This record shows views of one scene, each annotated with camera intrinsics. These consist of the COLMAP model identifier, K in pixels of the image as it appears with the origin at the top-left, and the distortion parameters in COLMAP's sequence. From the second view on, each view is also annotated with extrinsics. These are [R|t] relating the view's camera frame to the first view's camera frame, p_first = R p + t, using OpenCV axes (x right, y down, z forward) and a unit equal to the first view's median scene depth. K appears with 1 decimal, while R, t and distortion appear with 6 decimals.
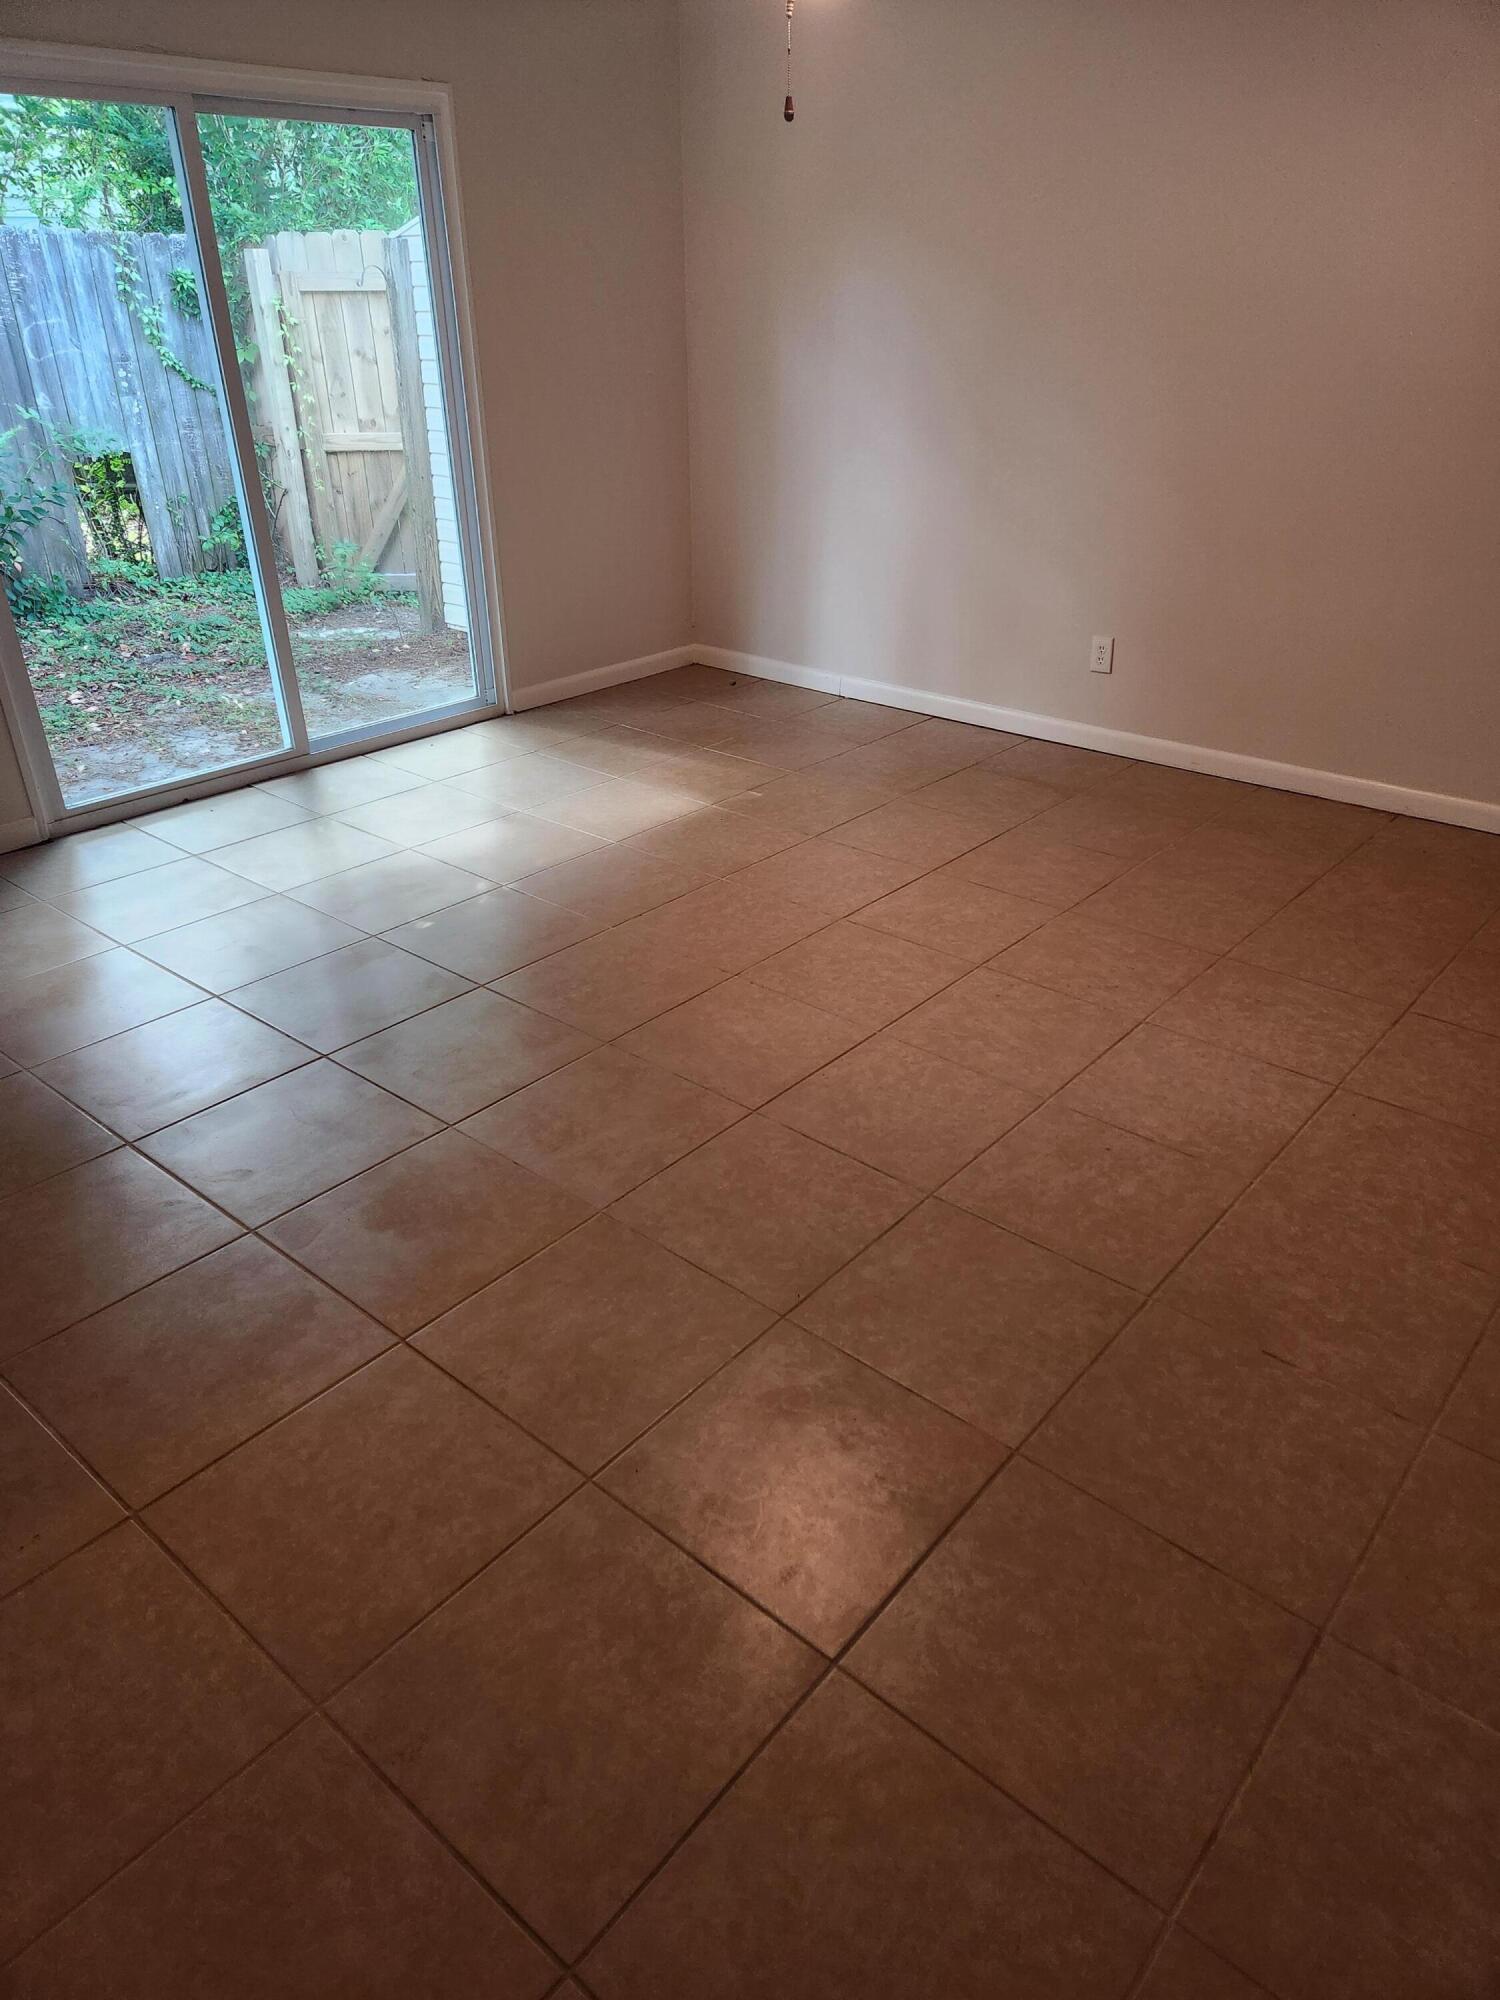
lens RADIAL K [[1339.3, 0, 742.8], [0, 1339.3, 1001.5], [0, 0, 1]] dist [0.049151, -0.011840]
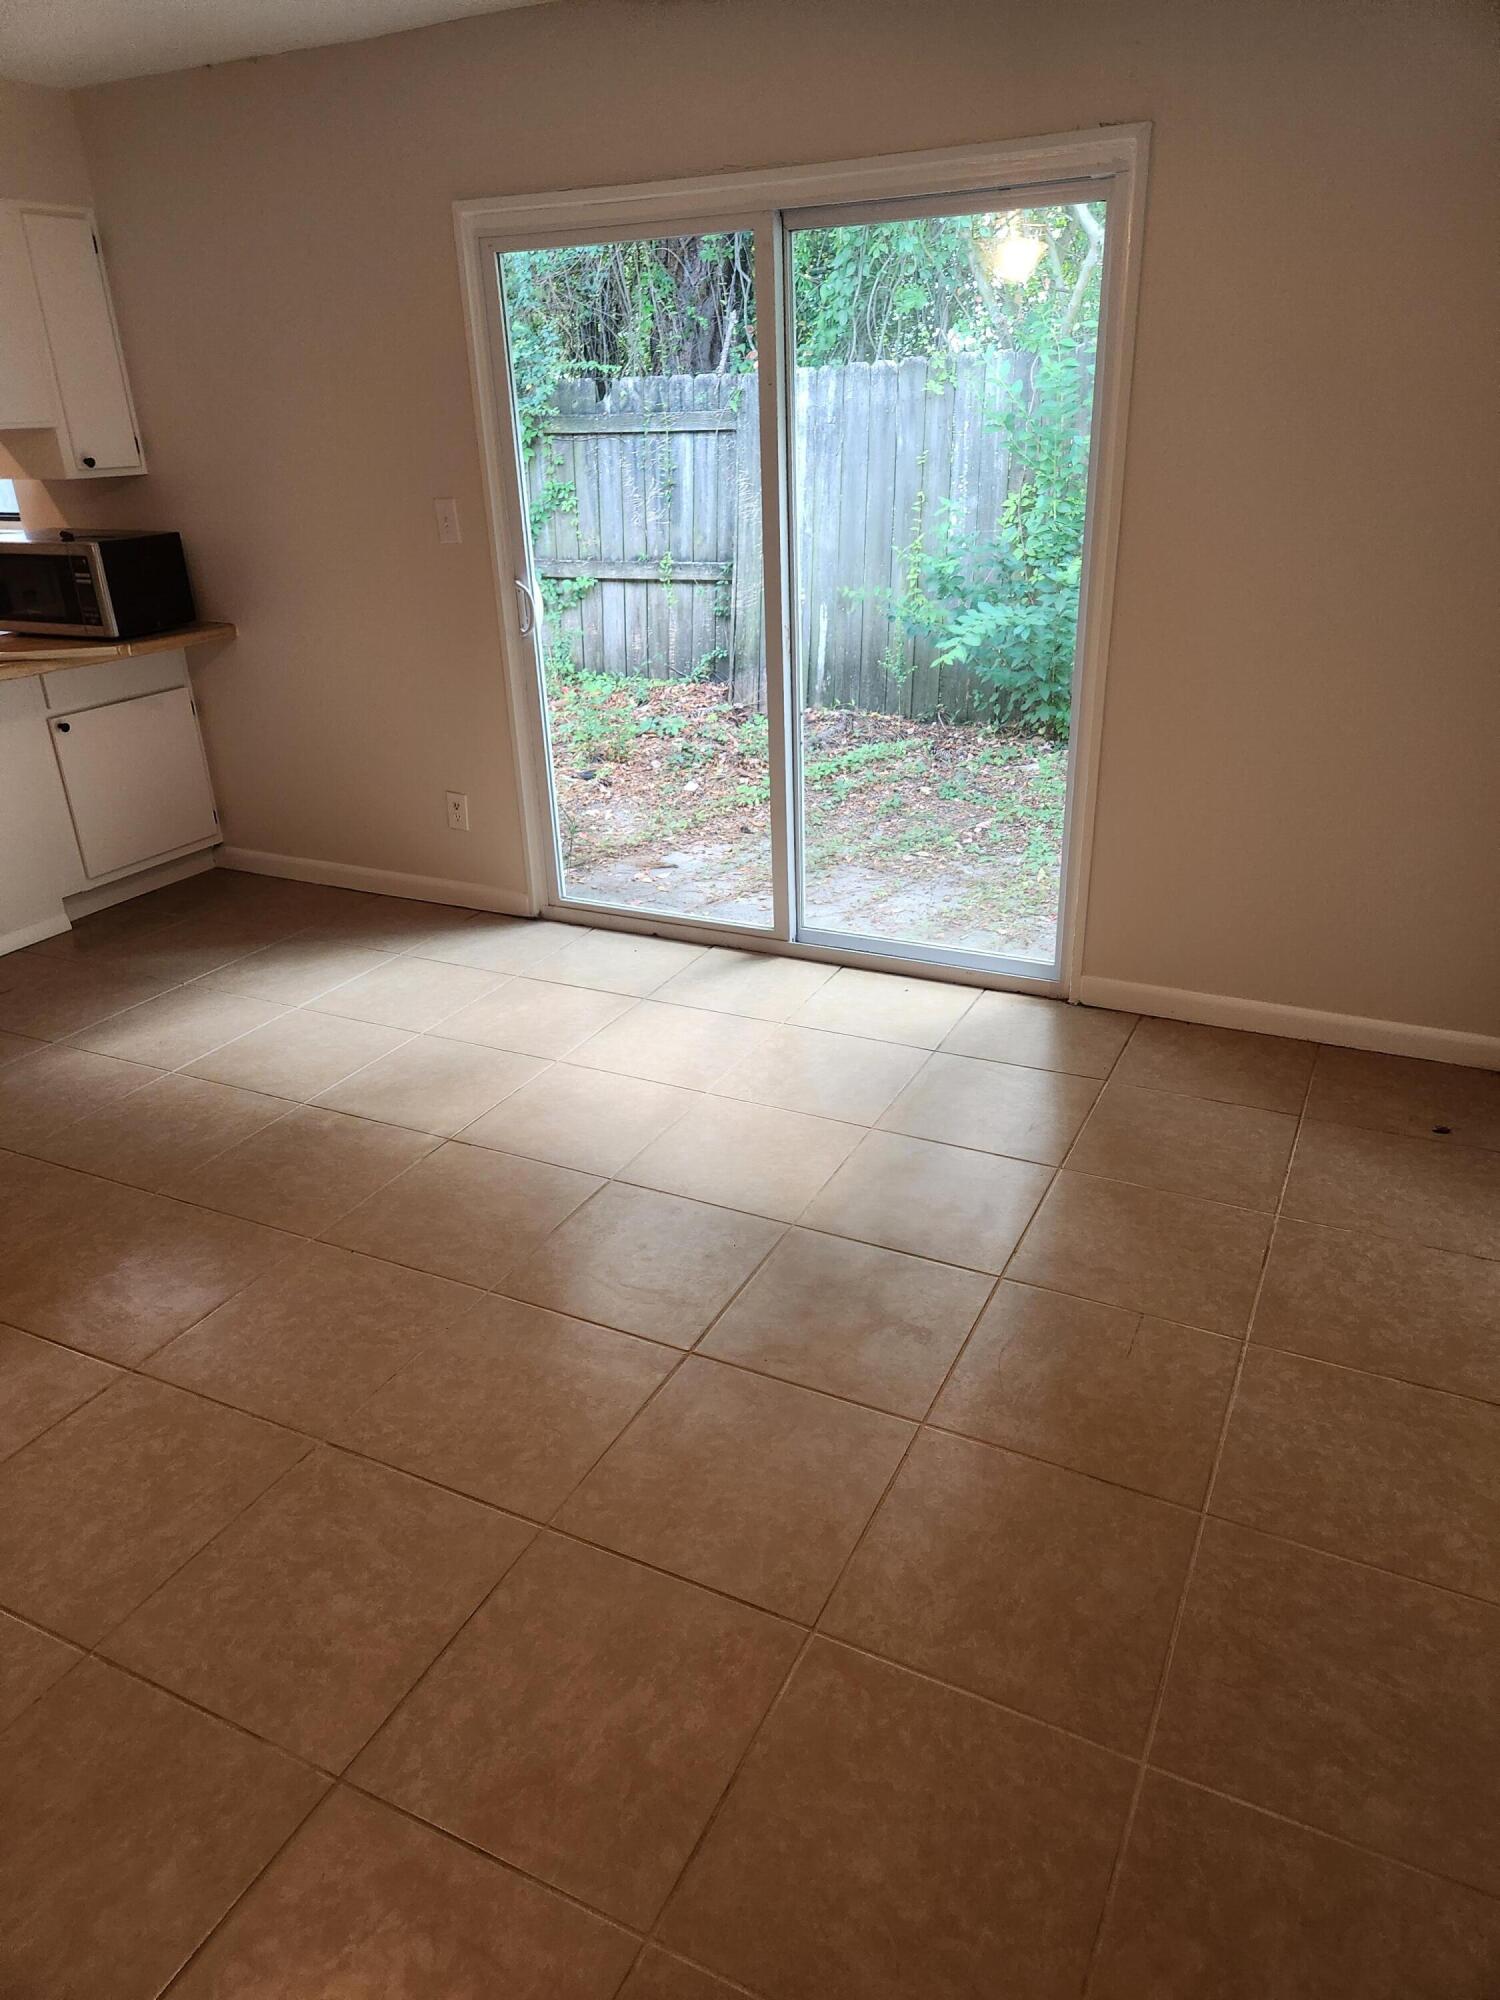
lens RADIAL K [[1339.3, 0, 752.2], [0, 1339.3, 997.6], [0, 0, 1]] dist [0.049151, -0.011840]
pose [[0.255697, 0.381908, -0.888125, 0.449644], [-0.433310, 0.866494, 0.247853, -0.358586], [0.864211, 0.321458, 0.387045, 0.670205]]
